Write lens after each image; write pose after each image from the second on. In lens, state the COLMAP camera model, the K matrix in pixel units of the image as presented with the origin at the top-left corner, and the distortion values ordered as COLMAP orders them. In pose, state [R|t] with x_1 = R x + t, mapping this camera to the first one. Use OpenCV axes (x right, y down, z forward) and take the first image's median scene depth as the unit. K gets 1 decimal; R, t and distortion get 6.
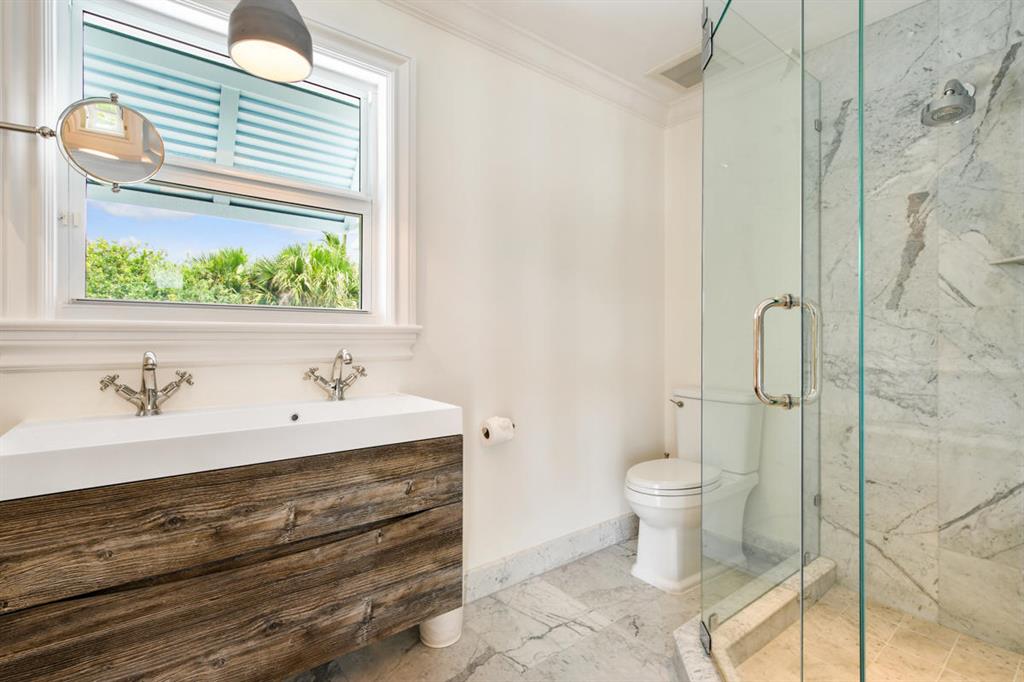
lens RADIAL K [[459.4, 0, 508.6], [0, 459.4, 325.8], [0, 0, 1]] dist [0.004248, -0.000690]
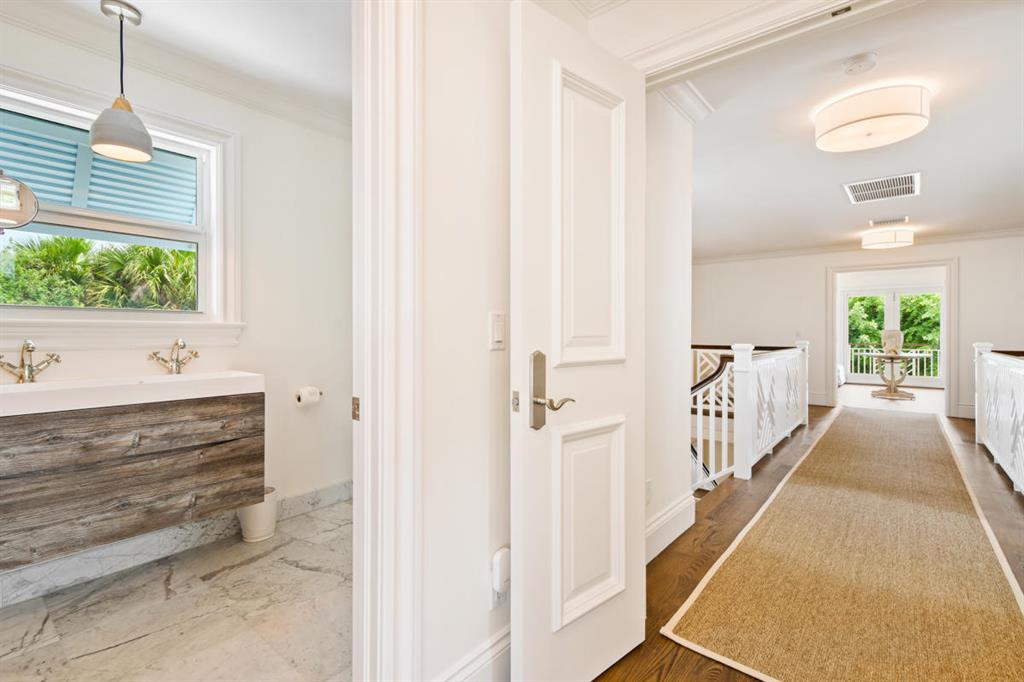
lens RADIAL K [[459.4, 0, 508.6], [0, 459.4, 325.8], [0, 0, 1]] dist [0.004248, -0.000690]
pose [[0.975315, 0.001589, 0.220814, 0.397321], [-0.003307, 0.999967, 0.007414, -0.004972], [-0.220795, -0.007961, 0.975288, -0.773831]]
